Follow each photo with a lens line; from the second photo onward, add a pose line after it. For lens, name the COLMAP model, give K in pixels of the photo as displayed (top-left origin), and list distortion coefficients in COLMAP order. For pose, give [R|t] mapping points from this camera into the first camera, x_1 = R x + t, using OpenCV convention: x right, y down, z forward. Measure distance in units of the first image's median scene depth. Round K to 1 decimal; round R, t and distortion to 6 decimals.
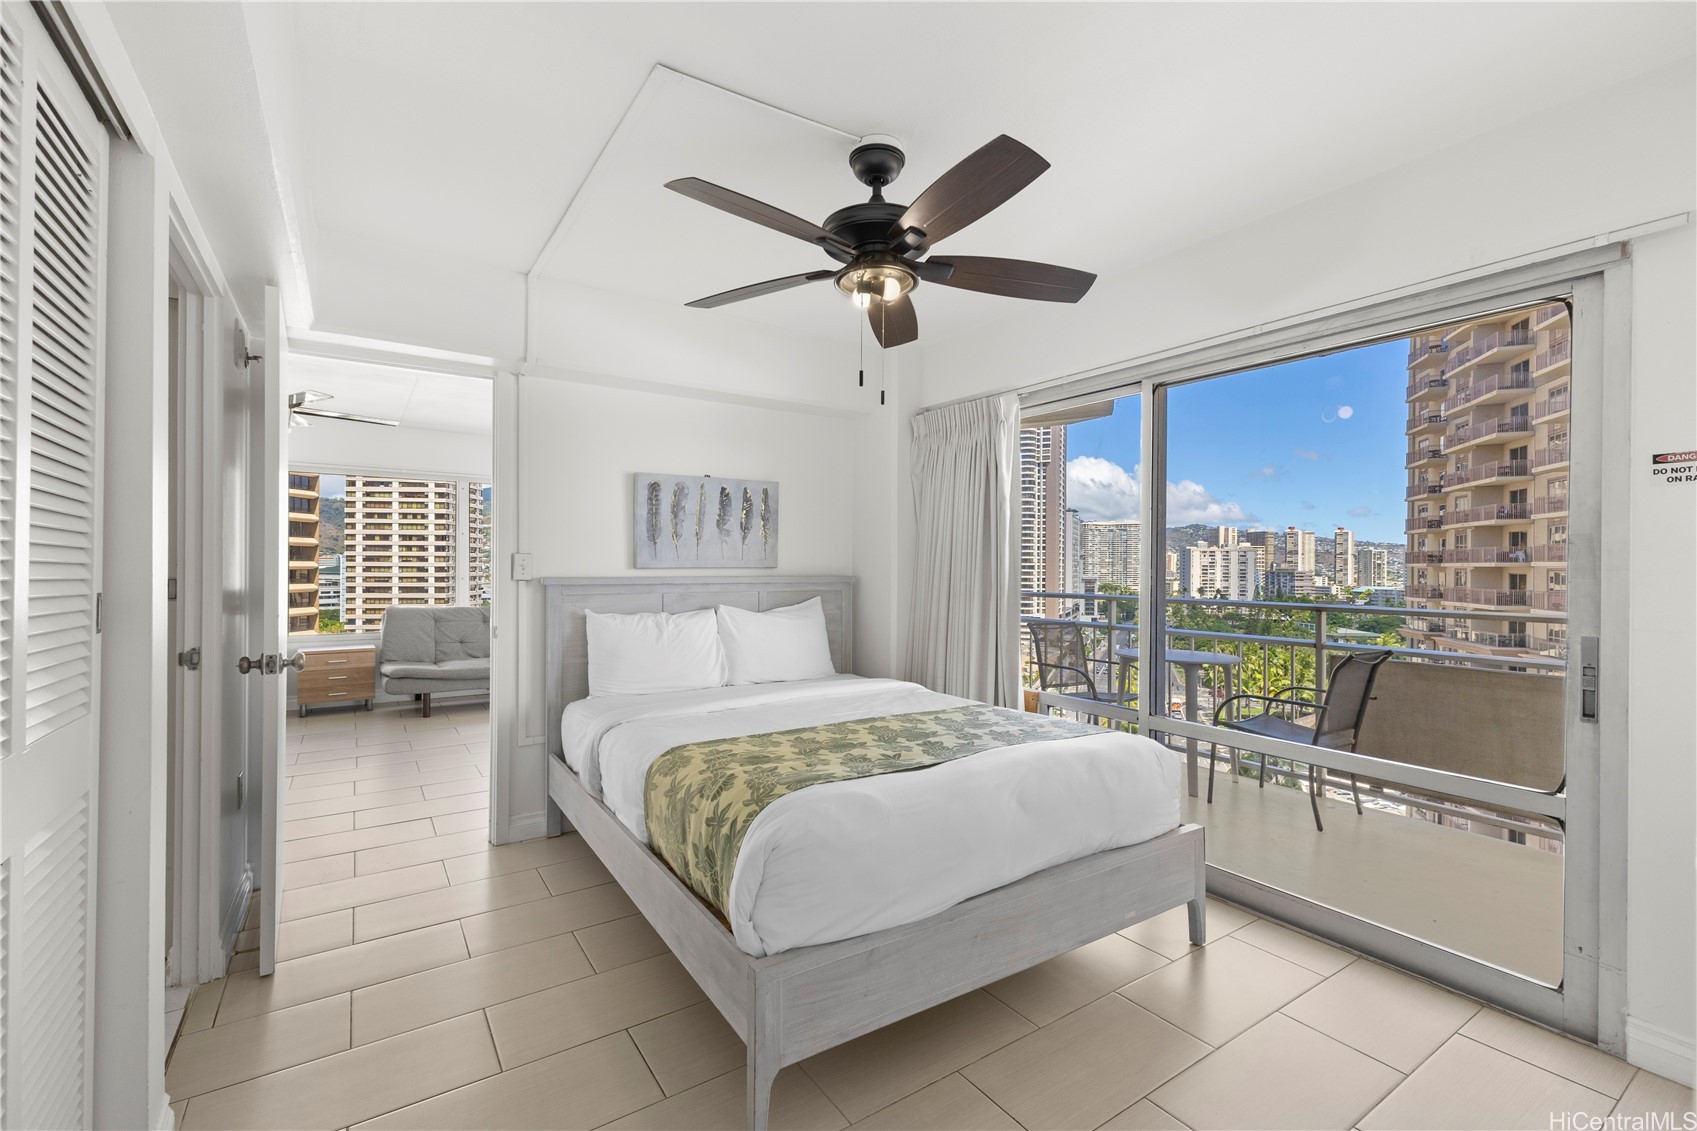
lens RADIAL K [[730.9, 0, 856.6], [0, 730.9, 570.6], [0, 0, 1]] dist [0.013395, -0.000086]
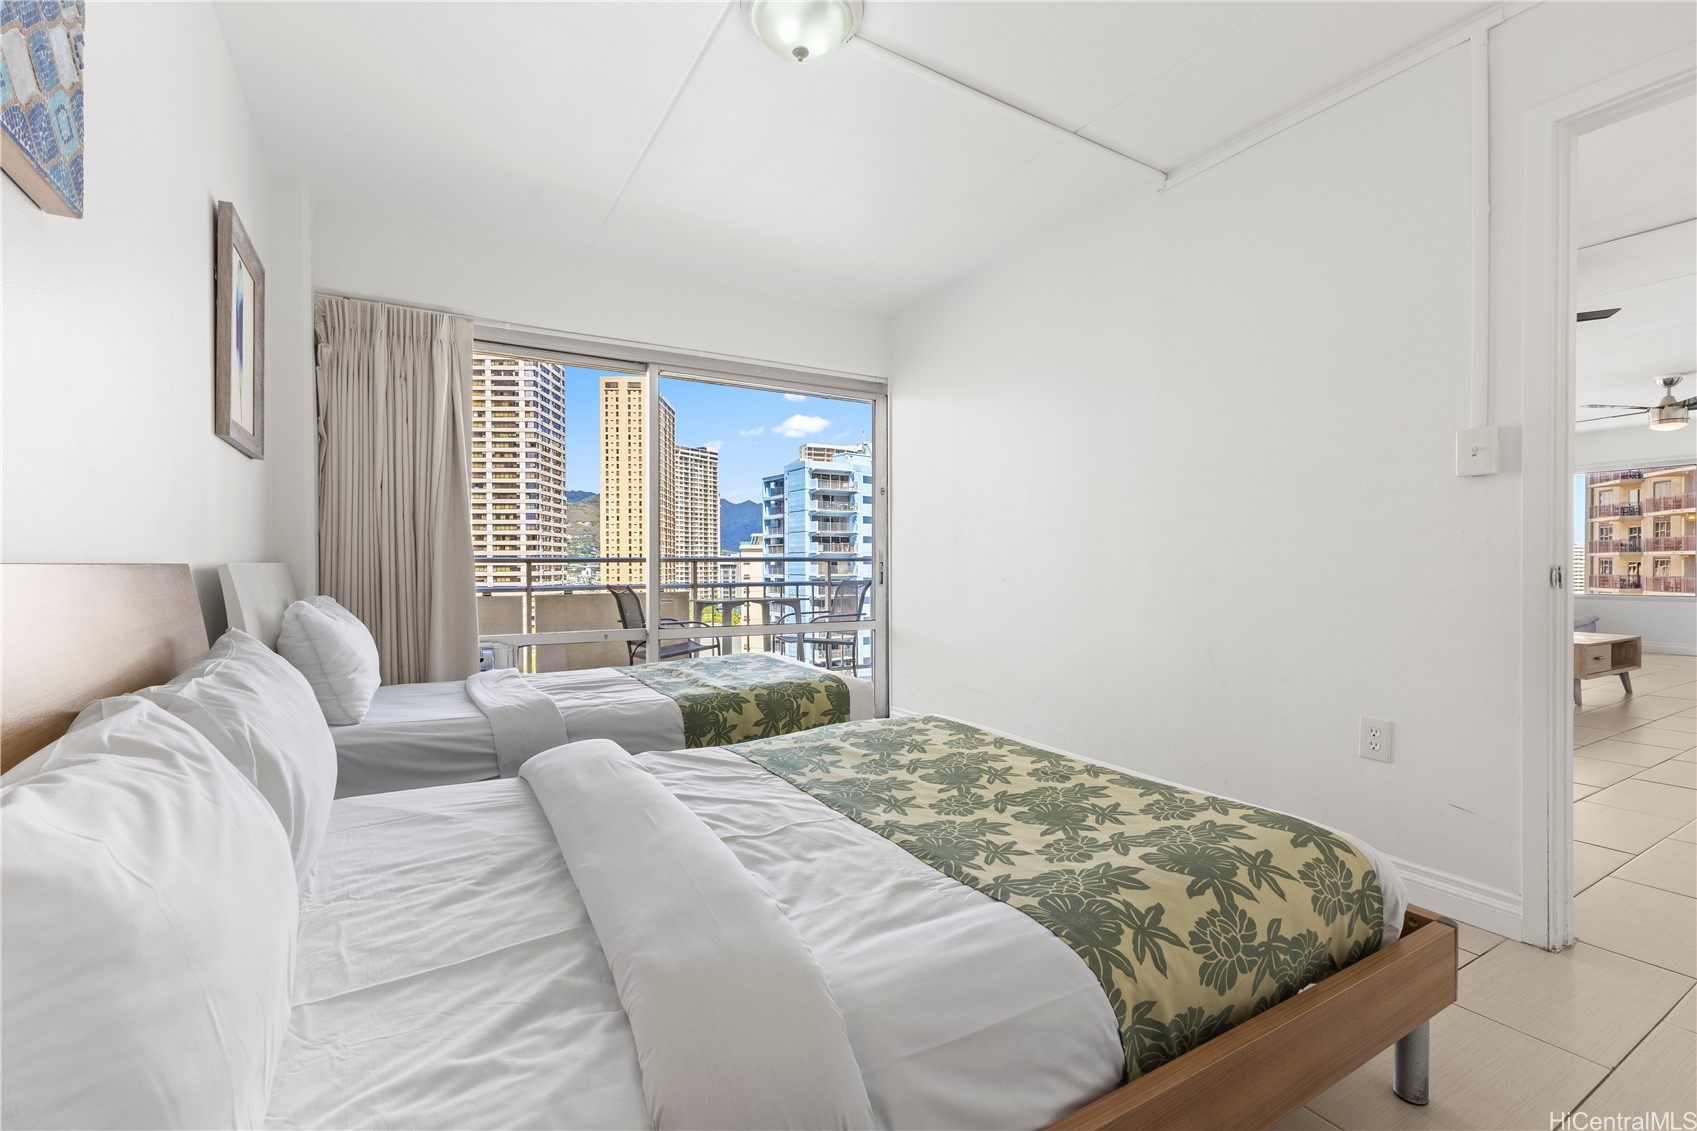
lens RADIAL K [[740.3, 0, 848.2], [0, 740.3, 570.8], [0, 0, 1]] dist [0.015859, -0.004335]
pose [[0.998117, -0.006684, -0.060974, -0.159324], [0.006947, 0.999967, 0.004099, 0.003211], [0.060945, -0.004515, 0.998131, -0.030317]]
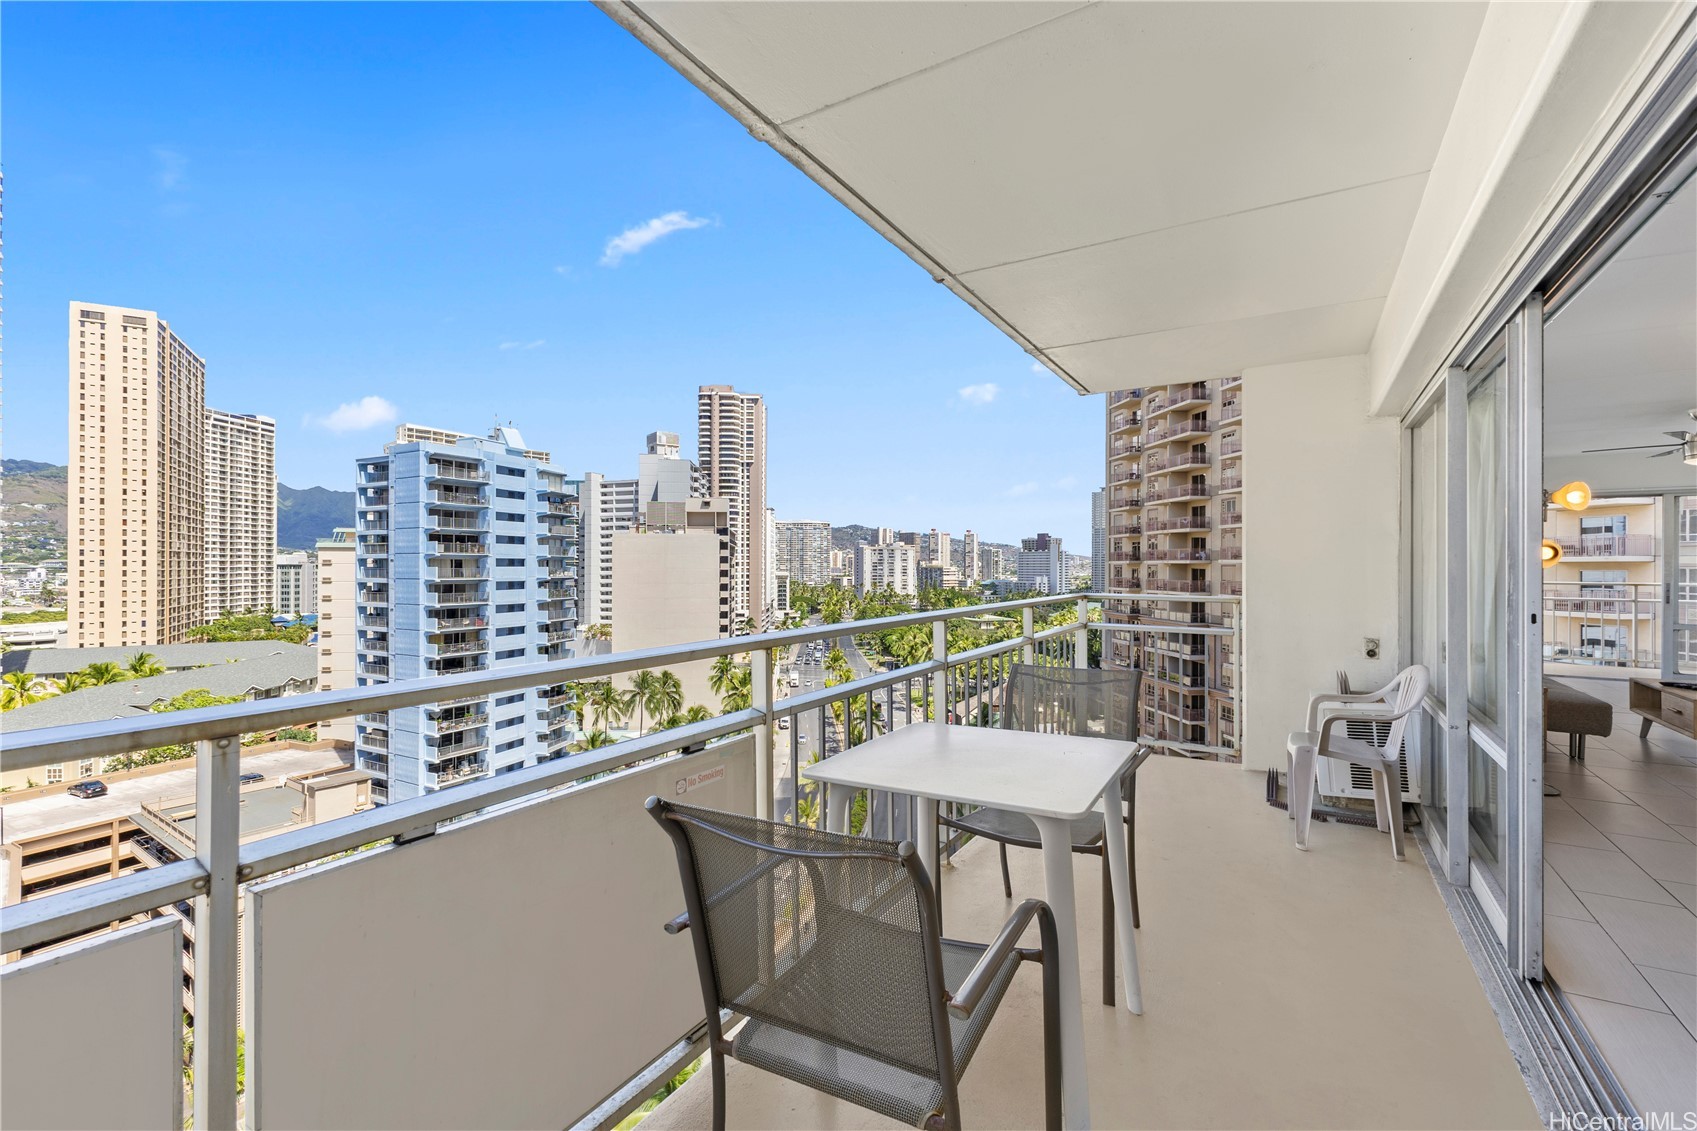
lens RADIAL K [[736.1, 0, 852.8], [0, 736.1, 566.8], [0, 0, 1]] dist [0.007155, -0.000423]
pose [[0.907727, -0.004233, 0.419540, -0.196231], [0.004738, 0.999989, -0.000162, -0.001464], [-0.419534, 0.002135, 0.907737, 0.033328]]
